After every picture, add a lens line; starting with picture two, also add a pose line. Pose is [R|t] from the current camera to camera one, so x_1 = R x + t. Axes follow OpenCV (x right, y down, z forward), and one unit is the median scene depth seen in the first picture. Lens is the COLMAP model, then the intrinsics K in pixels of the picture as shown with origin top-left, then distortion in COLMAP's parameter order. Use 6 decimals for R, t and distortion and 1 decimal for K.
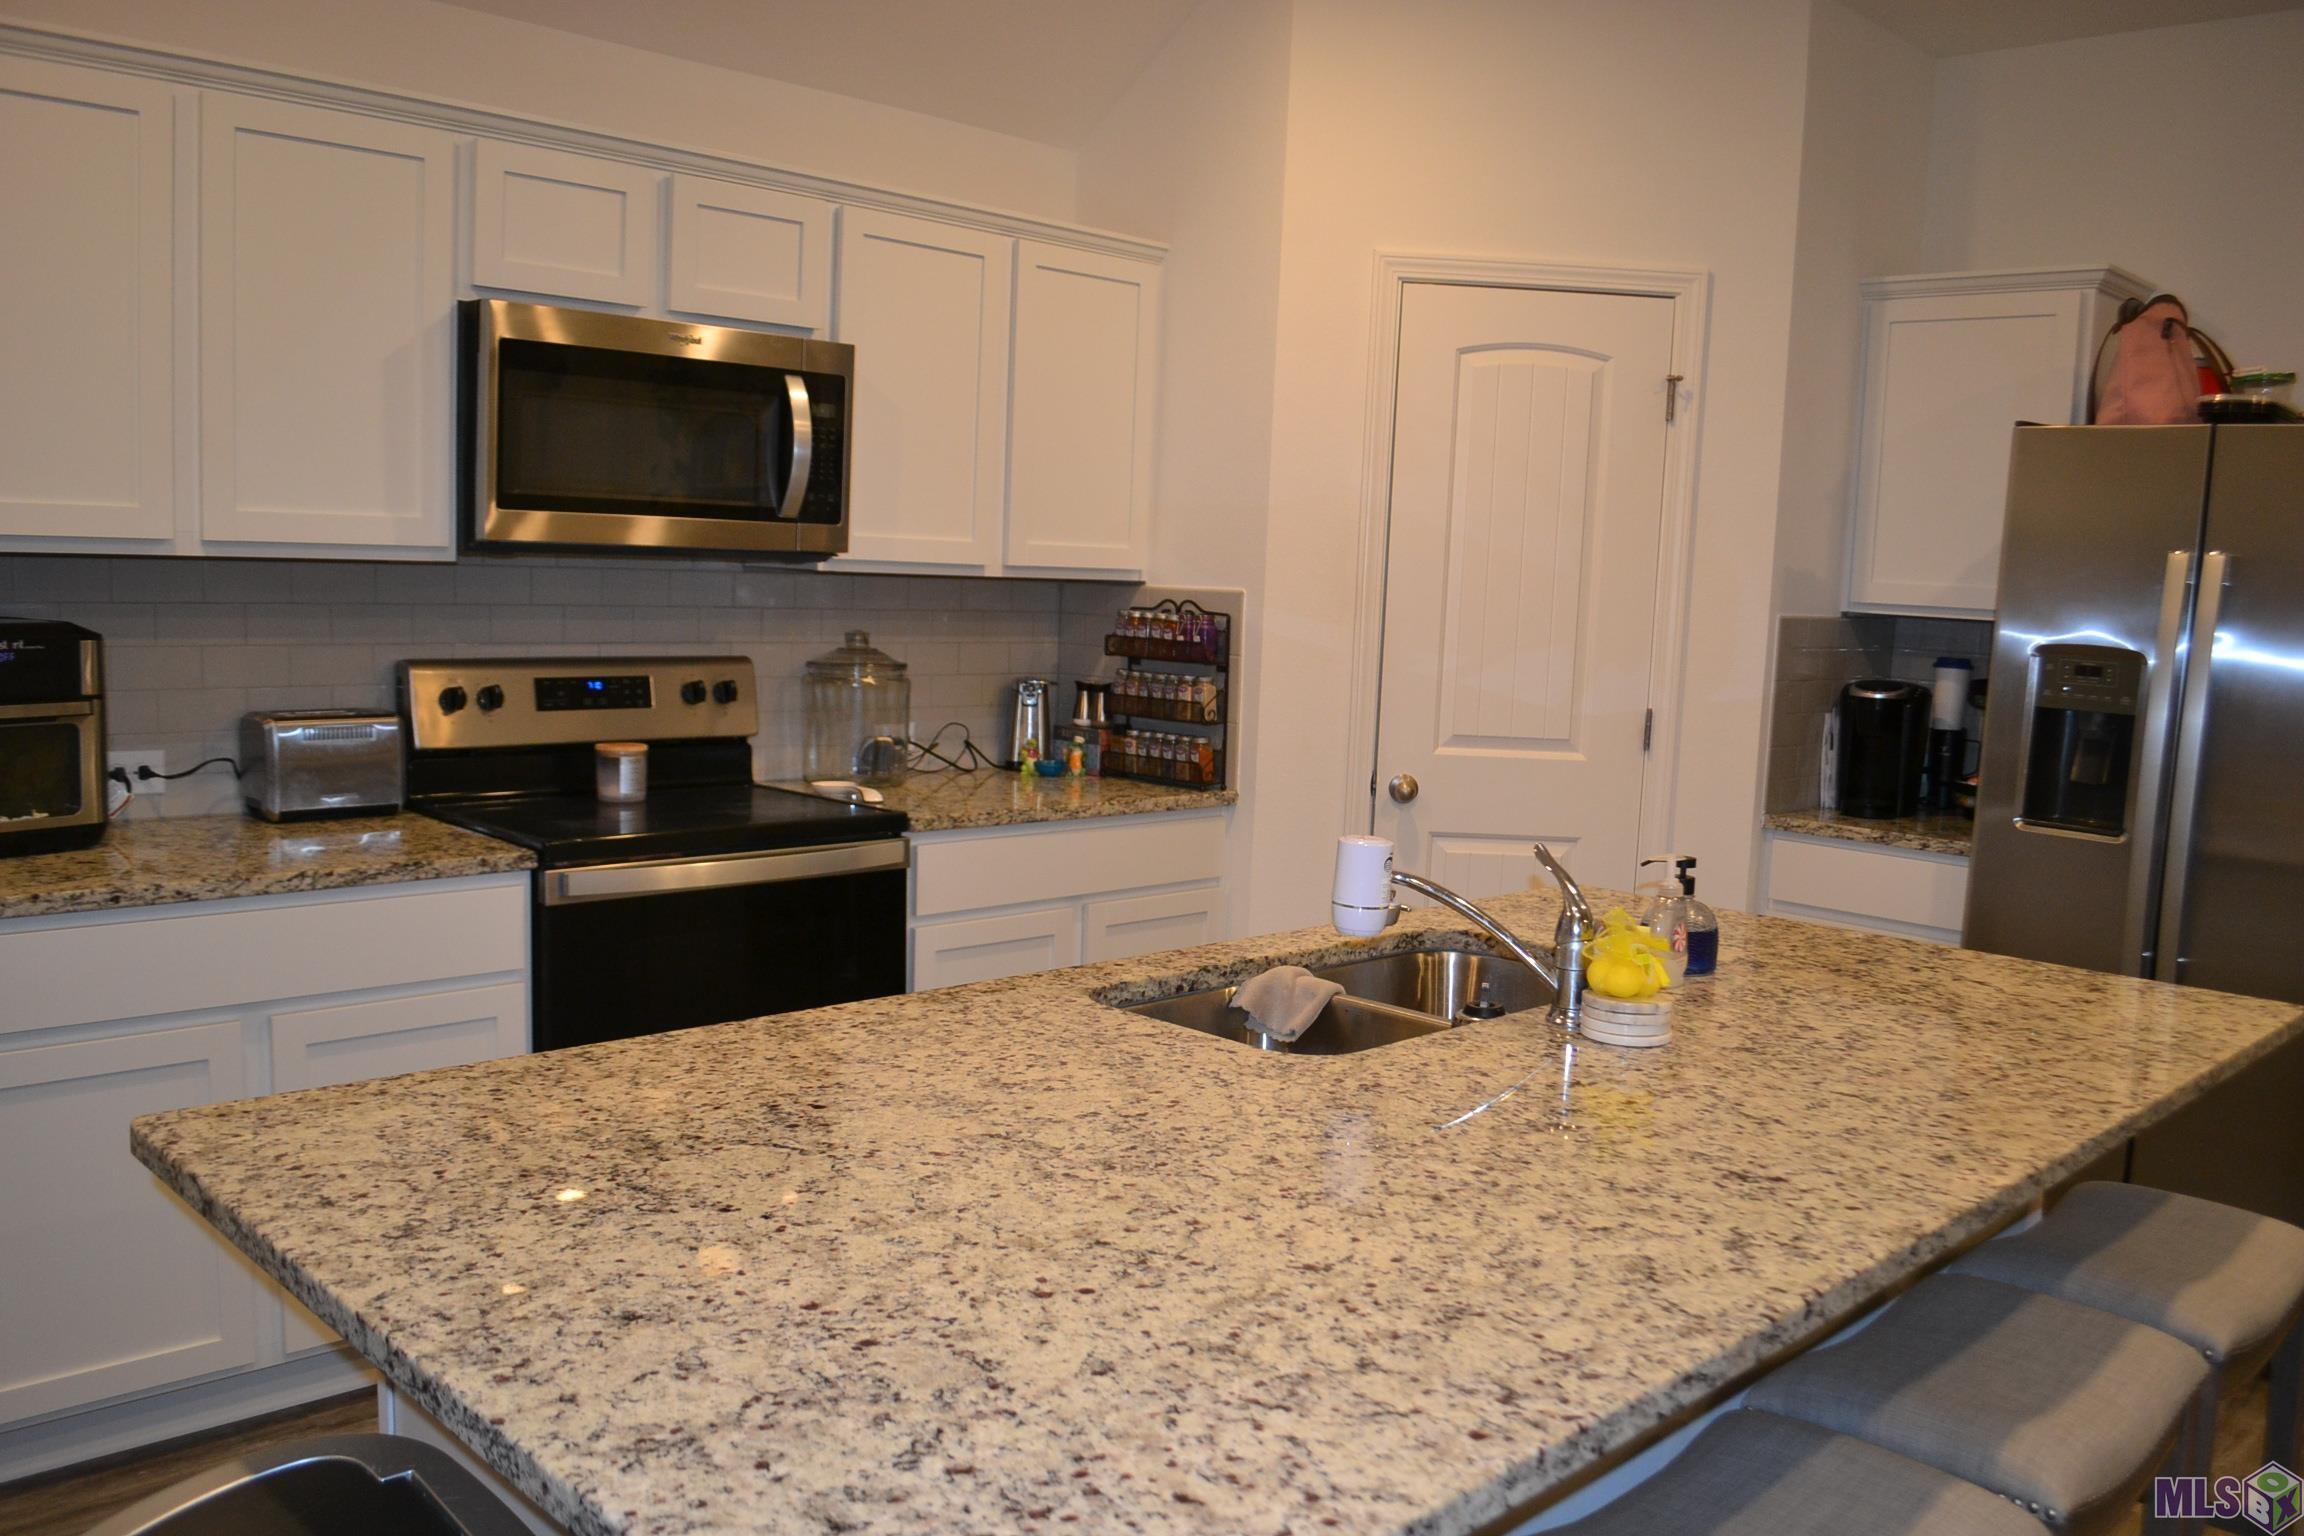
lens RADIAL K [[1829.7, 0, 1199.1], [0, 1829.7, 771.9], [0, 0, 1]] dist [-0.085795, 0.009684]
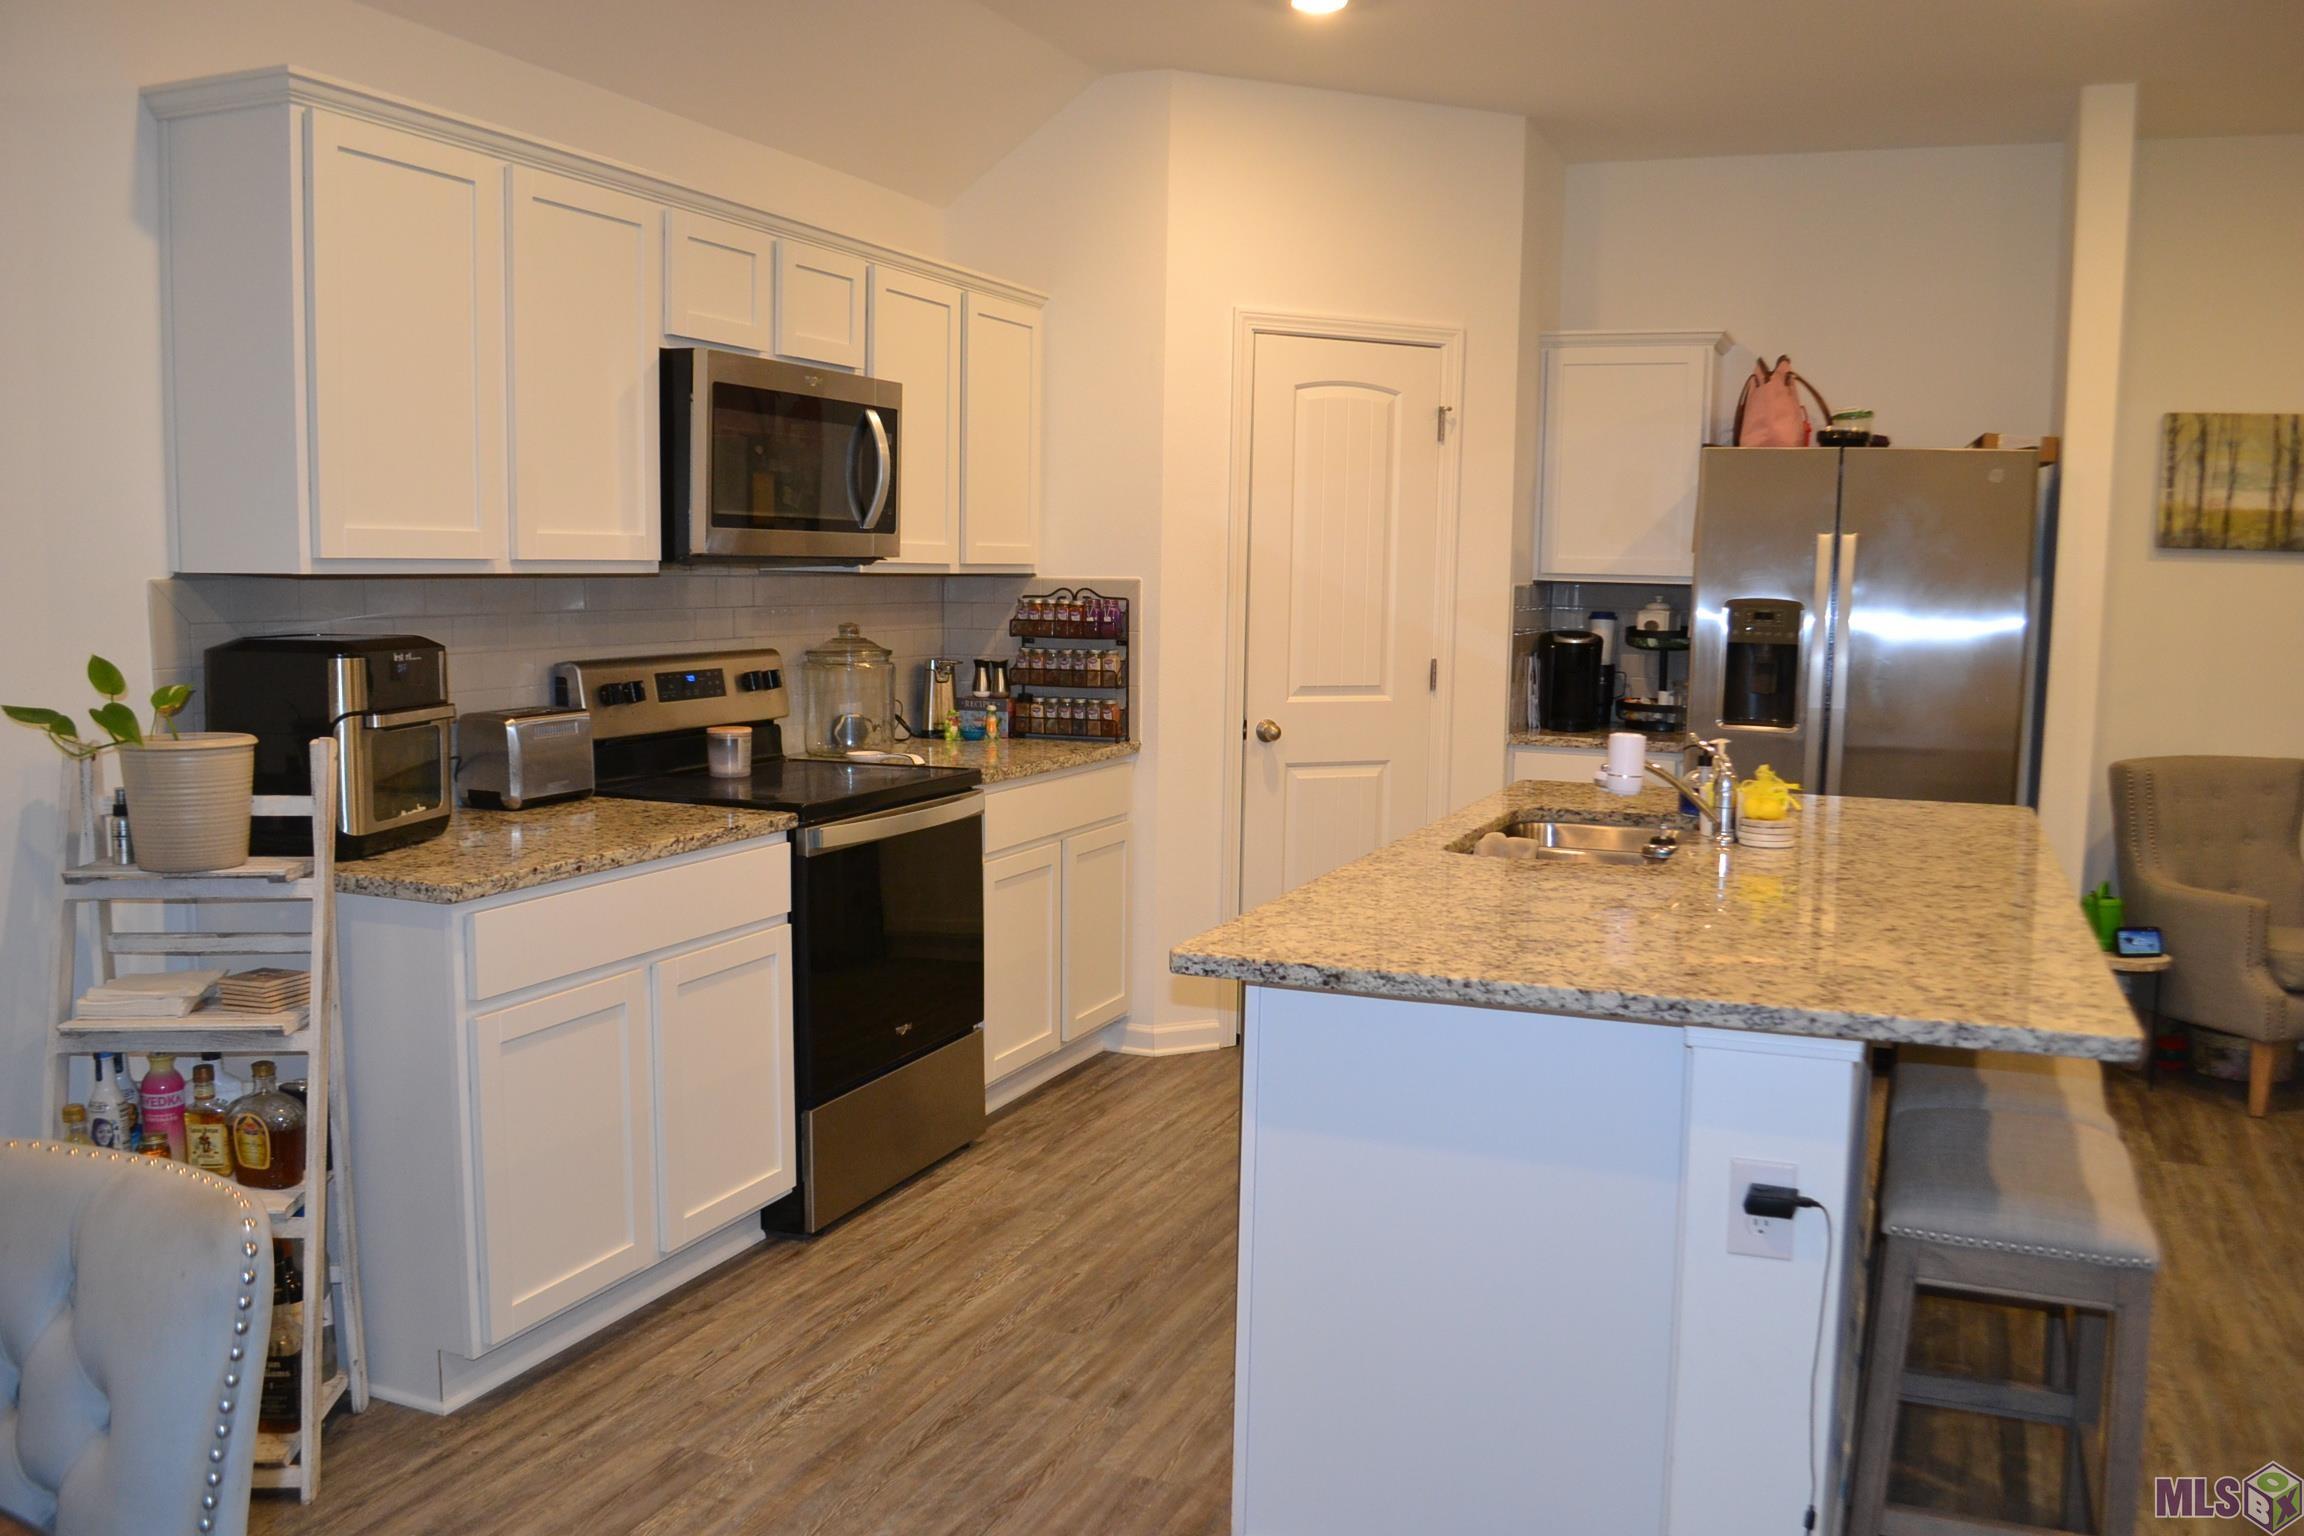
lens RADIAL K [[1829.7, 0, 1199.1], [0, 1829.7, 771.9], [0, 0, 1]] dist [-0.085795, 0.009684]
pose [[0.923237, -0.069291, 0.377930, -0.435978], [0.064609, 0.997596, 0.025070, 0.002979], [-0.378759, 0.001273, 0.925494, -0.168366]]
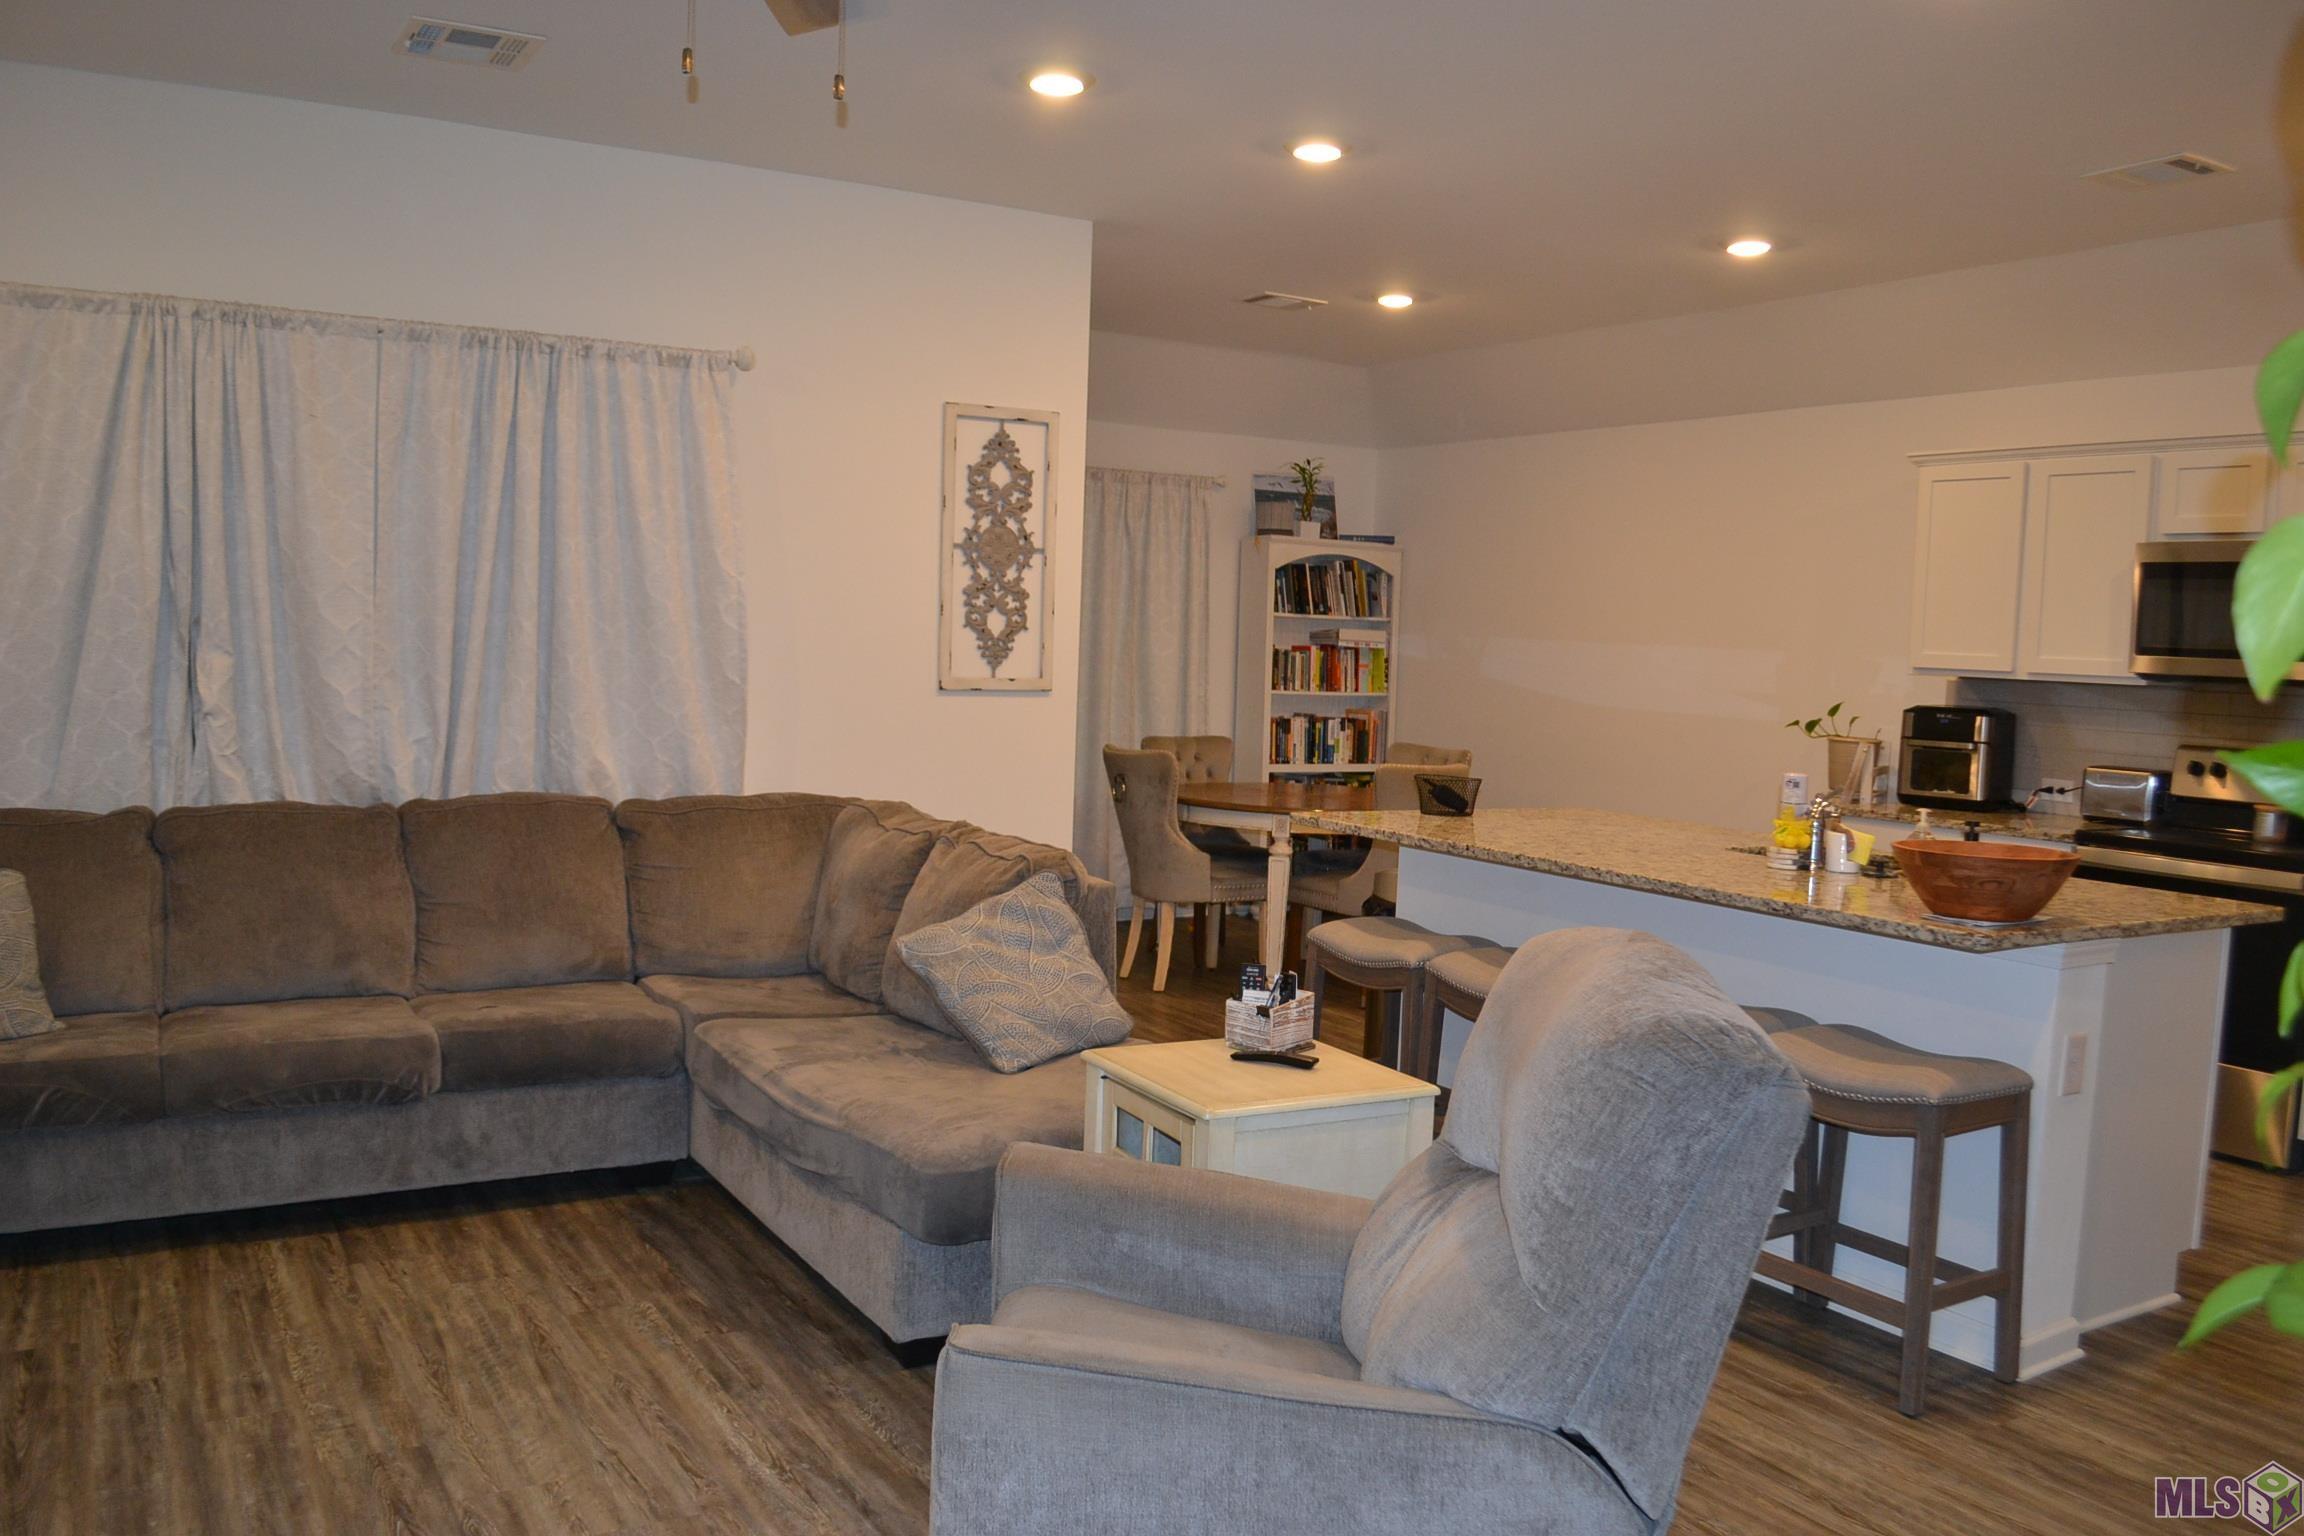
lens RADIAL K [[1829.7, 0, 1199.1], [0, 1829.7, 771.9], [0, 0, 1]] dist [-0.085795, 0.009684]
pose [[-0.222332, 0.022760, -0.974705, 1.245550], [-0.155746, 0.986060, 0.058551, 0.009432], [0.962451, 0.164825, -0.215688, 0.392188]]
